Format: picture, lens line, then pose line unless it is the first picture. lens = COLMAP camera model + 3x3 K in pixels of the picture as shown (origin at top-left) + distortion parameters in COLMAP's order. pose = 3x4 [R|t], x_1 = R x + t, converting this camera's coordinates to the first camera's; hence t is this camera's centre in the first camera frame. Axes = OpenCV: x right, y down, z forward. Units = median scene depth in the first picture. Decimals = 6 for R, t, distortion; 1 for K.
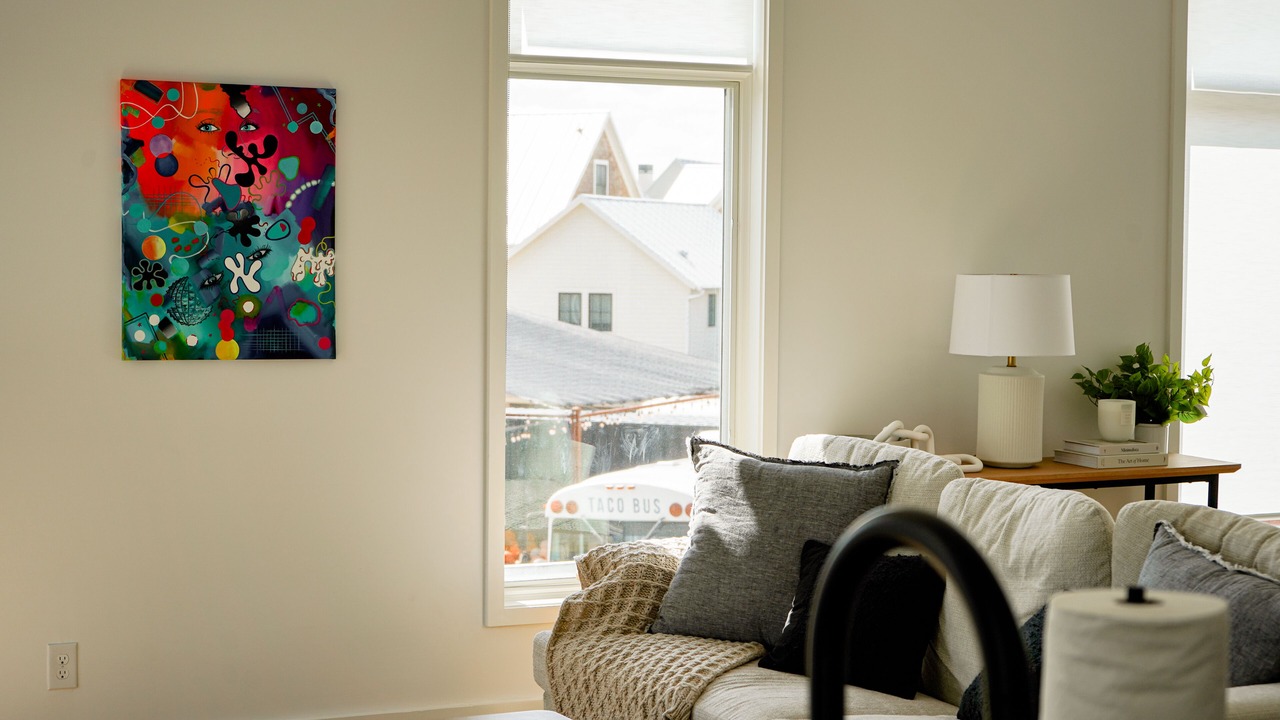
lens RADIAL K [[2197.8, 0, 640.0], [0, 2197.8, 360.0], [0, 0, 1]] dist [-0.014005, 0.001211]
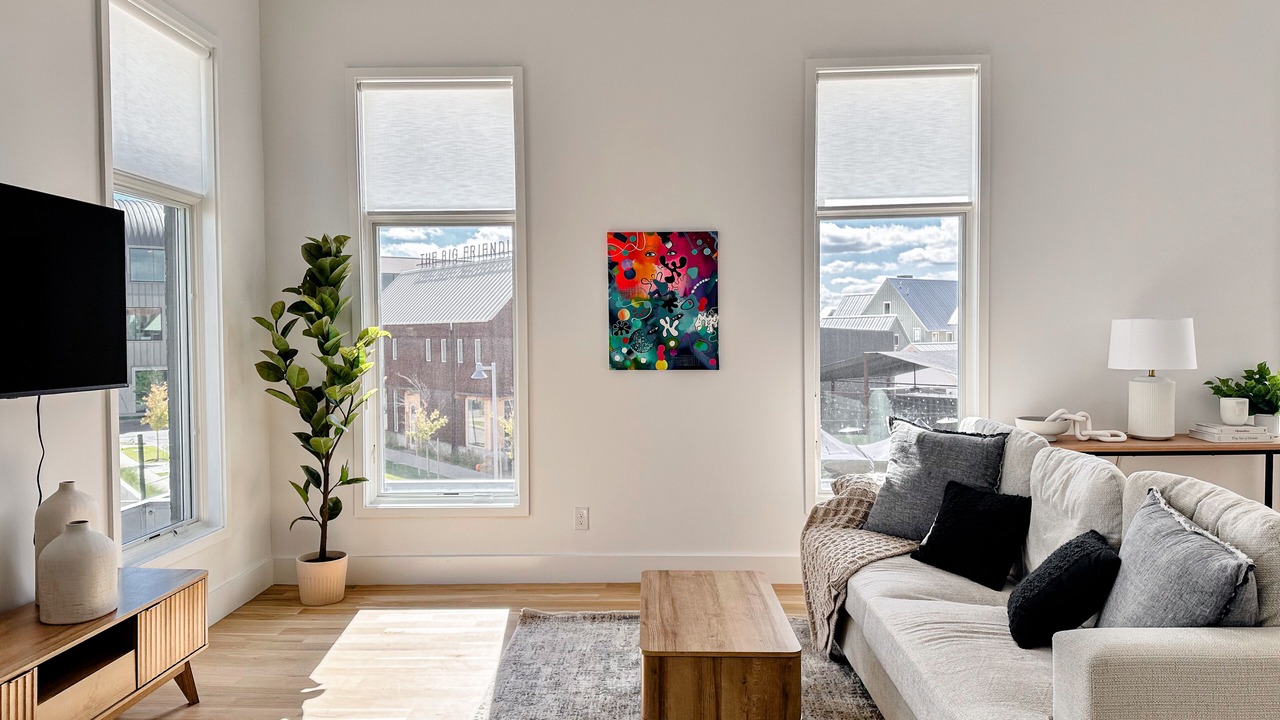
lens RADIAL K [[891.4, 0, 637.5], [0, 891.4, 355.7], [0, 0, 1]] dist [0.154708, -0.258035]
pose [[0.882309, -0.005704, -0.470637, 0.174942], [-0.004293, 0.999787, -0.020166, 0.003330], [0.470652, 0.019813, 0.882097, 0.274636]]
